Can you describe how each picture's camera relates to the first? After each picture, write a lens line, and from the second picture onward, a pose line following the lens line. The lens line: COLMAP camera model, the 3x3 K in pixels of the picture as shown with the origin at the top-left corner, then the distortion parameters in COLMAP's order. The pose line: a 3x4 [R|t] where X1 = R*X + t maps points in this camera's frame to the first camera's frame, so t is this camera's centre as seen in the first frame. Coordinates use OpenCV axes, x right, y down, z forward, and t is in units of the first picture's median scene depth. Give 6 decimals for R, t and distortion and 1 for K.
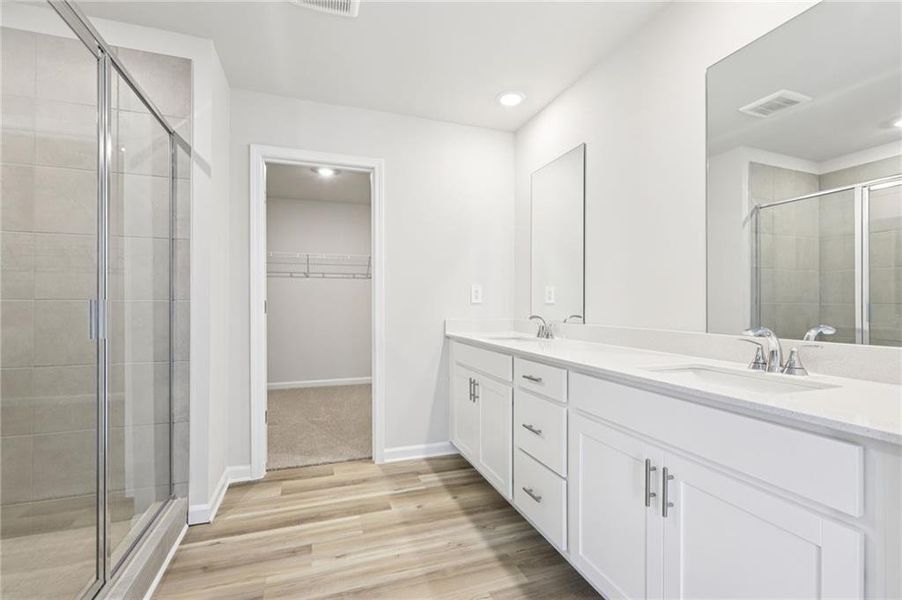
lens RADIAL K [[408.9, 0, 449.0], [0, 408.9, 303.6], [0, 0, 1]] dist [0.020069, 0.001151]
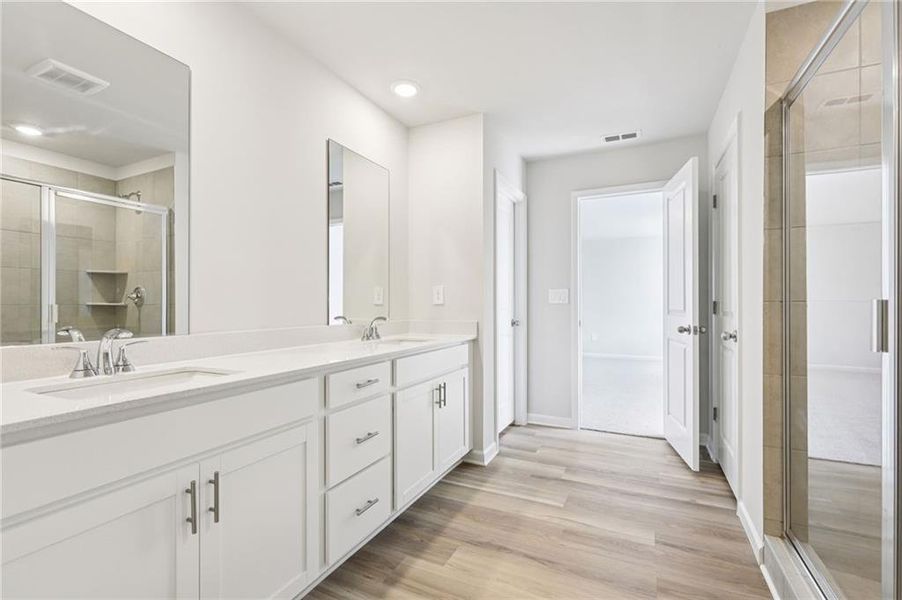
lens RADIAL K [[408.9, 0, 434.3], [0, 408.9, 303.9], [0, 0, 1]] dist [0.020069, 0.001151]
pose [[-0.696219, -0.003239, 0.717822, -0.604930], [-0.003982, 0.999992, 0.000650, -0.002703], [-0.717819, -0.002406, -0.696226, 1.602948]]
